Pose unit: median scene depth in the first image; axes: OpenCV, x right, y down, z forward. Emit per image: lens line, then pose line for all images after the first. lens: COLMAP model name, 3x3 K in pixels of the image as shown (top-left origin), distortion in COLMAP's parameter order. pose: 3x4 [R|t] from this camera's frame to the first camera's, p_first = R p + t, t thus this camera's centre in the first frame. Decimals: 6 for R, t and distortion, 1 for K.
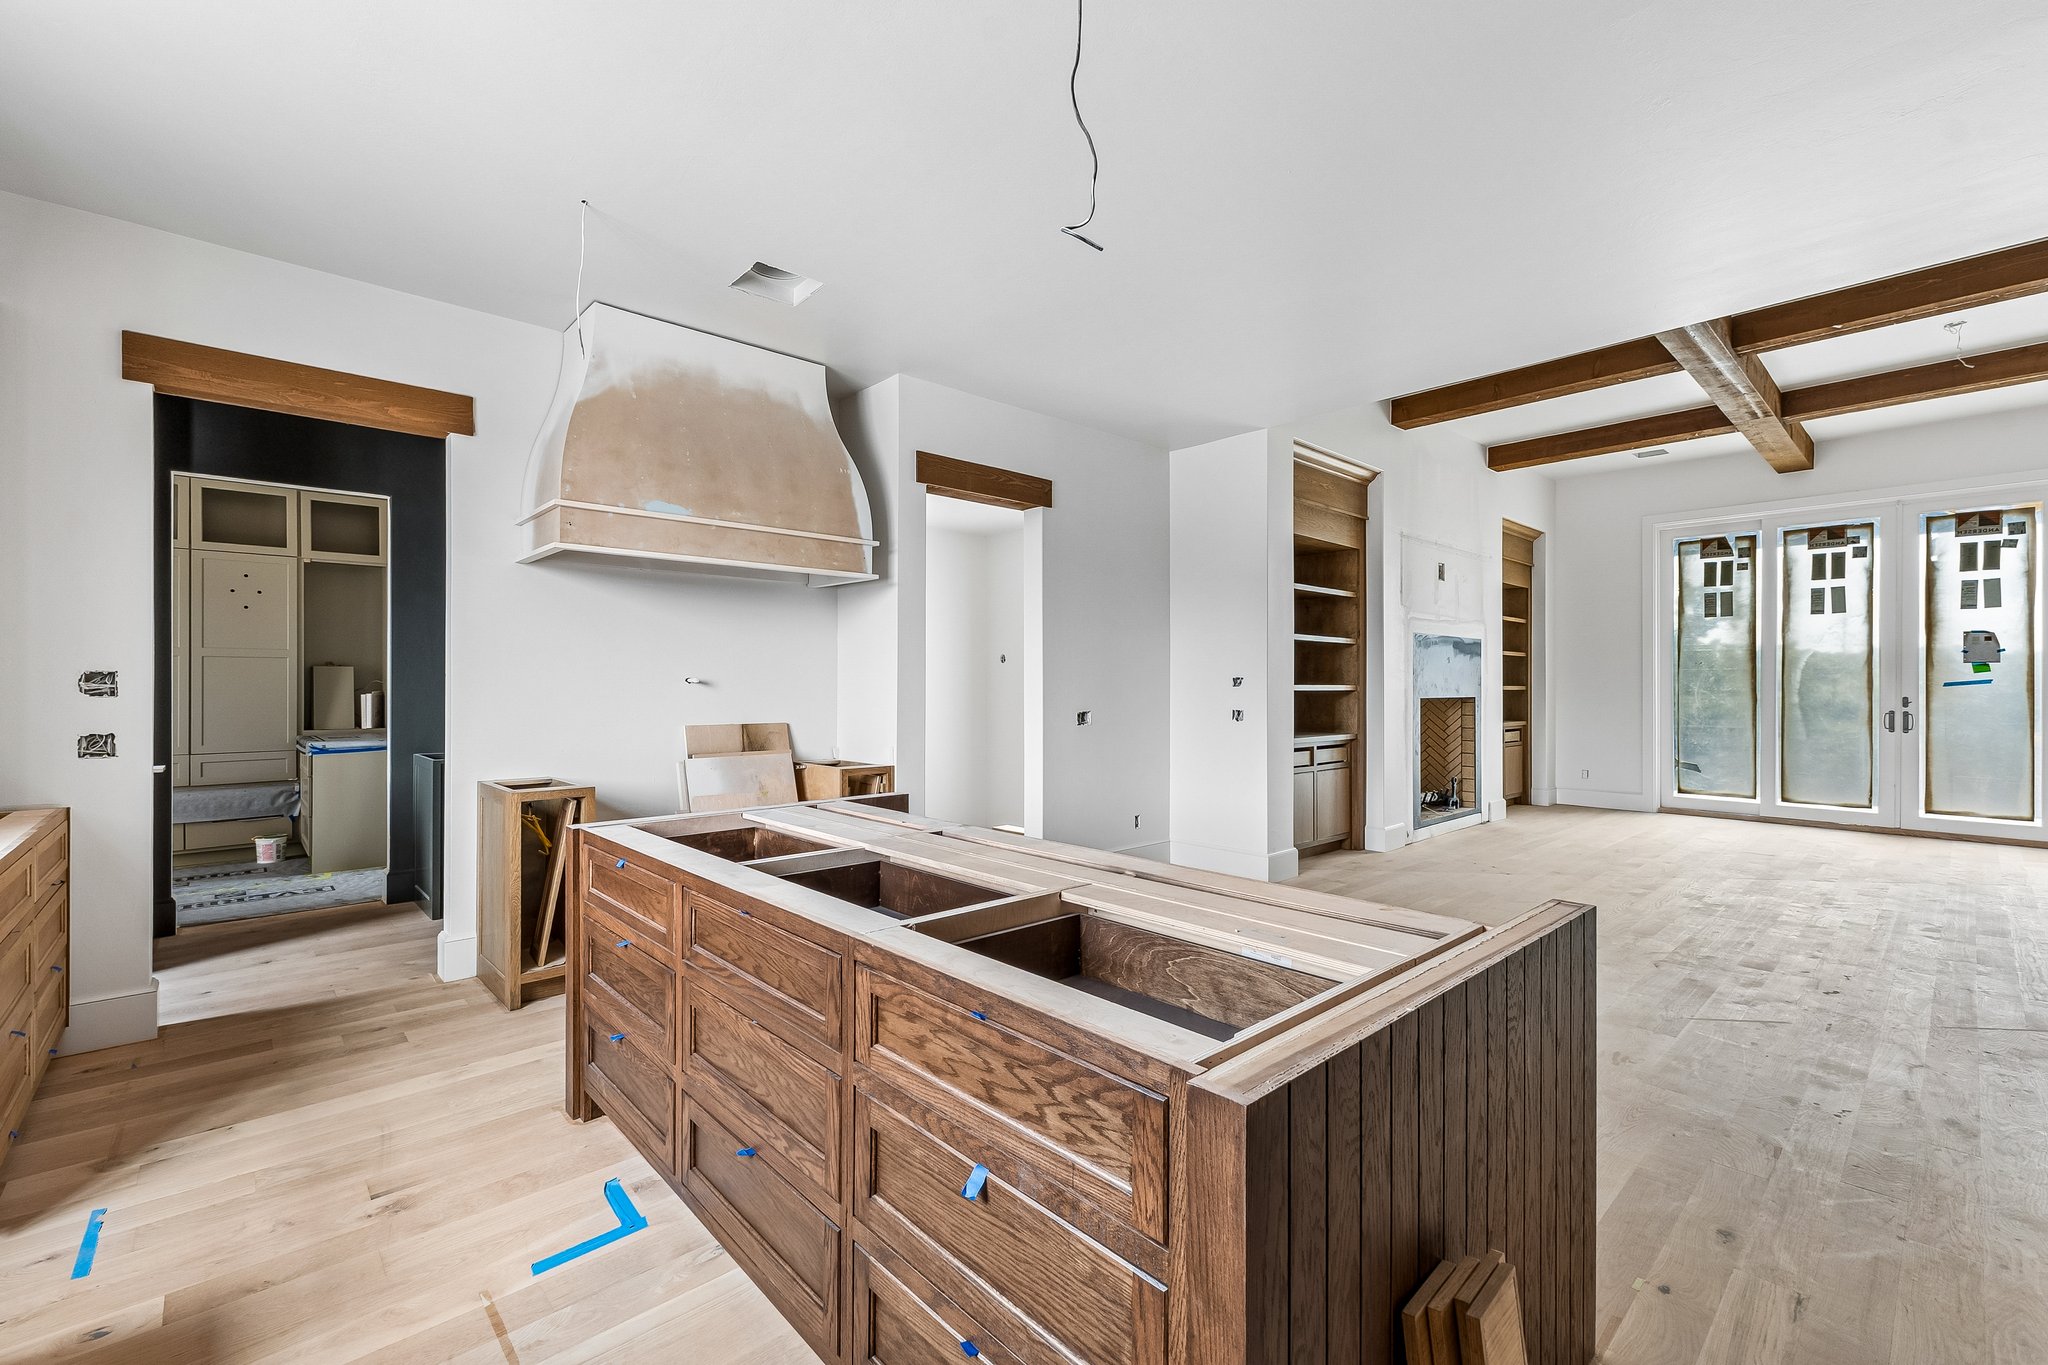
lens RADIAL K [[863.9, 0, 1009.4], [0, 863.9, 682.4], [0, 0, 1]] dist [0.003566, -0.000059]
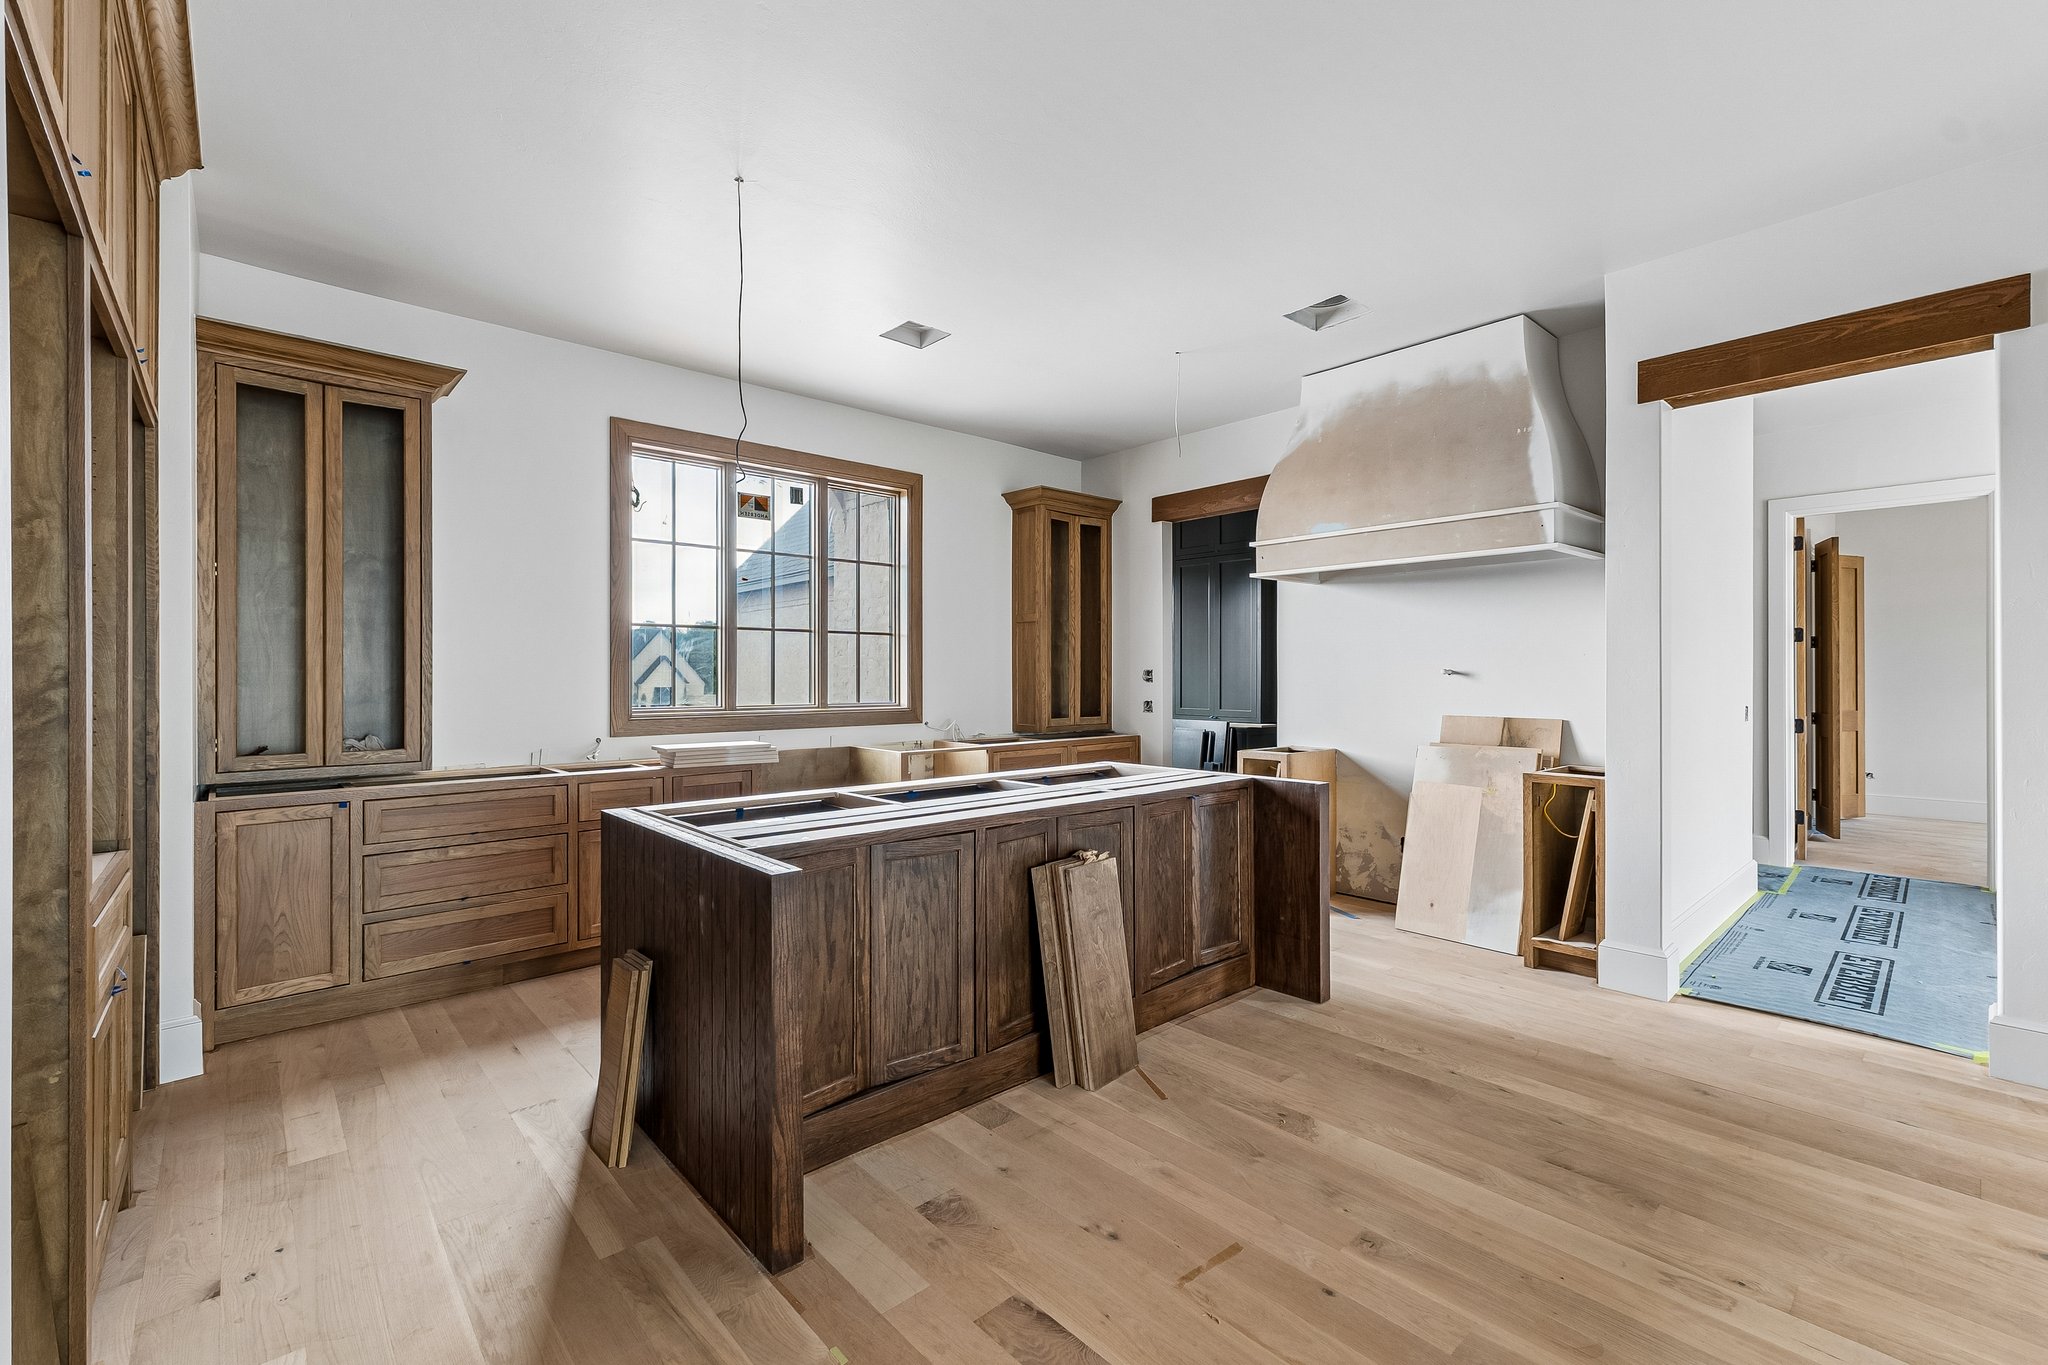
lens RADIAL K [[863.9, 0, 1028.0], [0, 863.9, 676.7], [0, 0, 1]] dist [0.003566, -0.000059]
pose [[0.001932, -0.000846, -0.999998, 0.382304], [0.003403, 0.999994, -0.000840, 0.001433], [0.999992, -0.003401, 0.001935, 0.282910]]
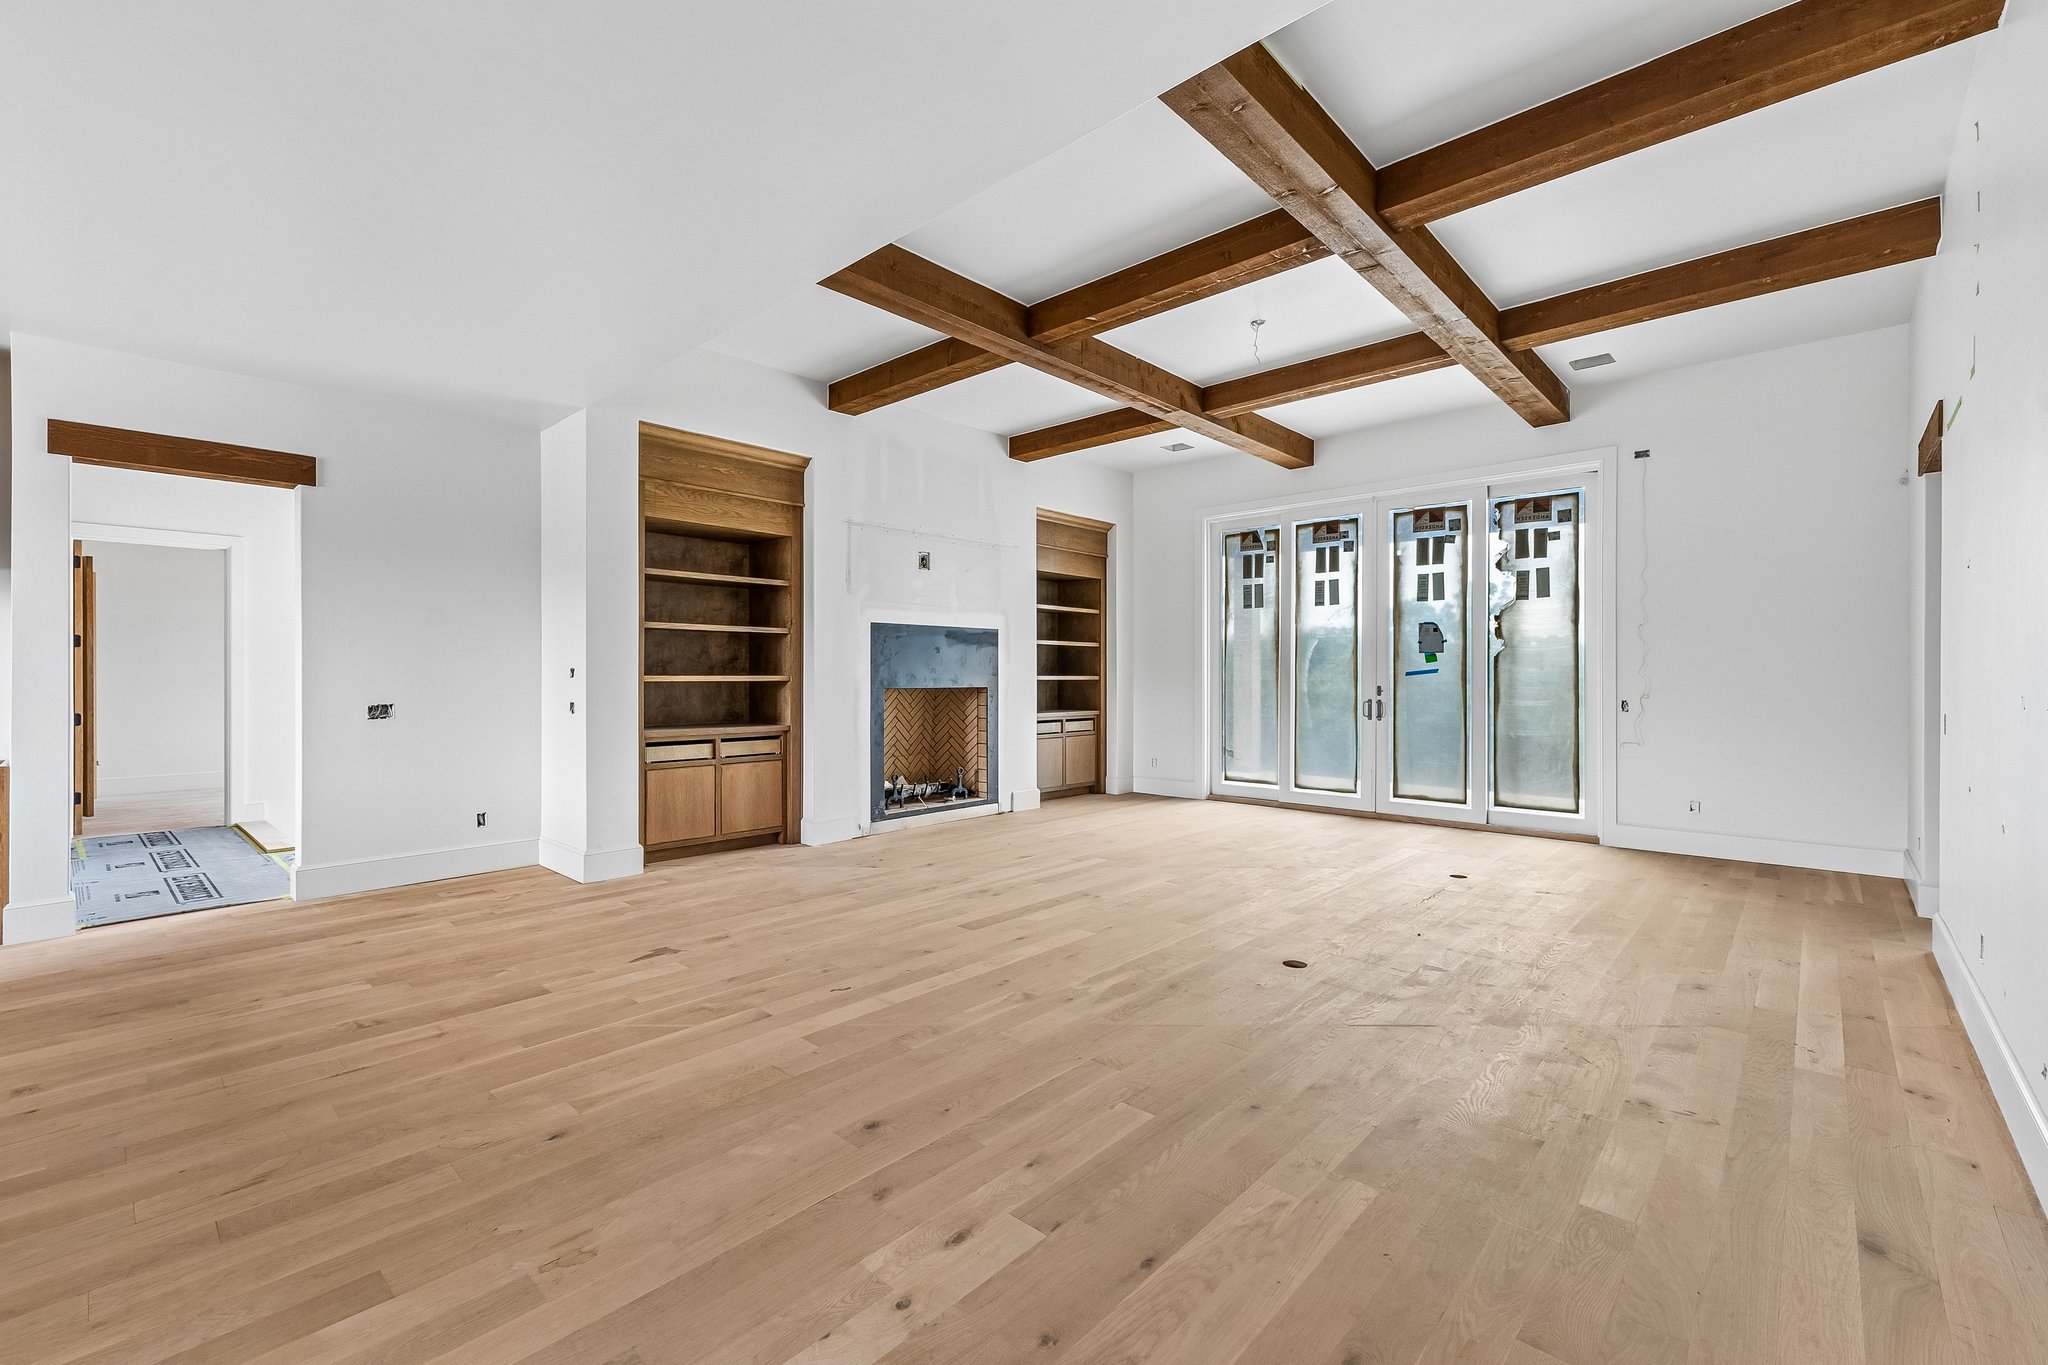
lens RADIAL K [[863.9, 0, 1008.9], [0, 863.9, 673.0], [0, 0, 1]] dist [0.003566, -0.000059]
pose [[0.996512, -0.001281, 0.083440, 0.493051], [0.001187, 0.999999, 0.001179, -0.000379], [-0.083442, -0.001076, 0.996512, 0.003791]]
